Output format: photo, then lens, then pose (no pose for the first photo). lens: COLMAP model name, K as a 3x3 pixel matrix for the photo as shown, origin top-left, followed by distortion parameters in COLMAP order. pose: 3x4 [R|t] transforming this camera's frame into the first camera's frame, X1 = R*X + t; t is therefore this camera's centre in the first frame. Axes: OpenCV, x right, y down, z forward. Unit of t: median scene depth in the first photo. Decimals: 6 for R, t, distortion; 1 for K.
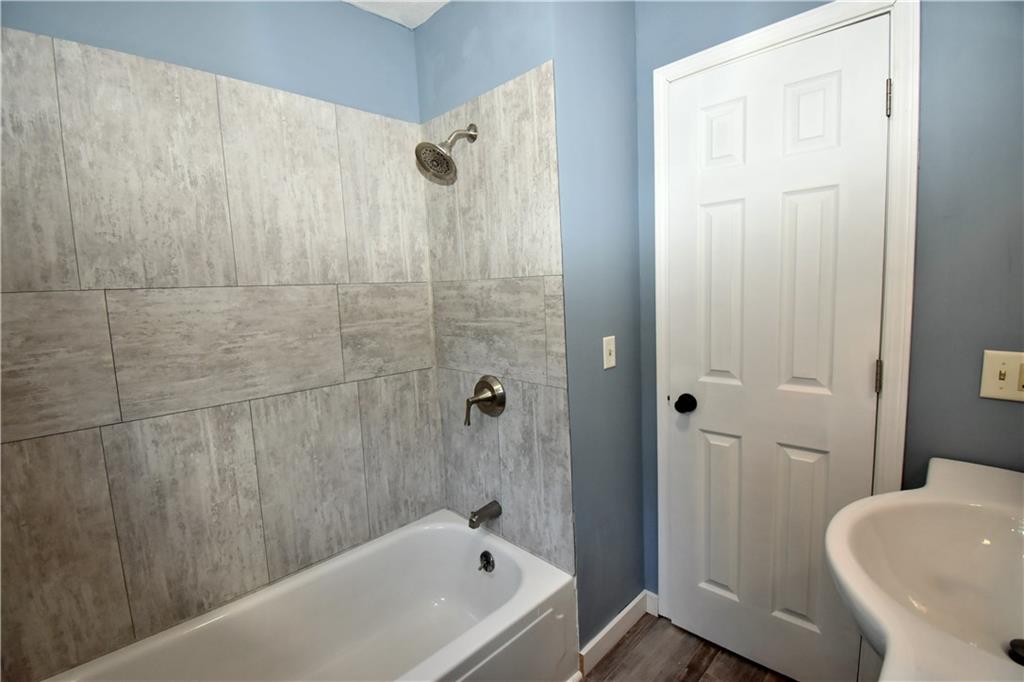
lens RADIAL K [[462.6, 0, 512.1], [0, 462.6, 337.4], [0, 0, 1]] dist [0.033261, -0.035373]
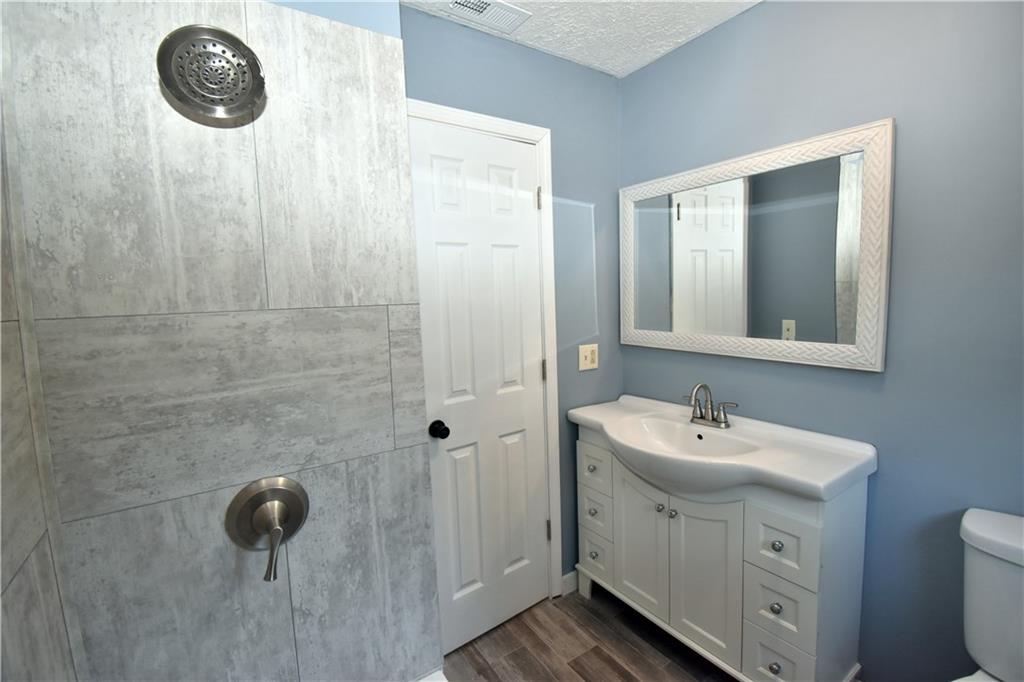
lens RADIAL K [[462.6, 0, 512.1], [0, 462.6, 337.4], [0, 0, 1]] dist [0.033261, -0.035373]
pose [[0.171585, -0.054800, 0.983644, -0.689604], [0.141275, 0.989501, 0.030482, -0.080194], [-0.974987, 0.133734, 0.177525, 0.721484]]
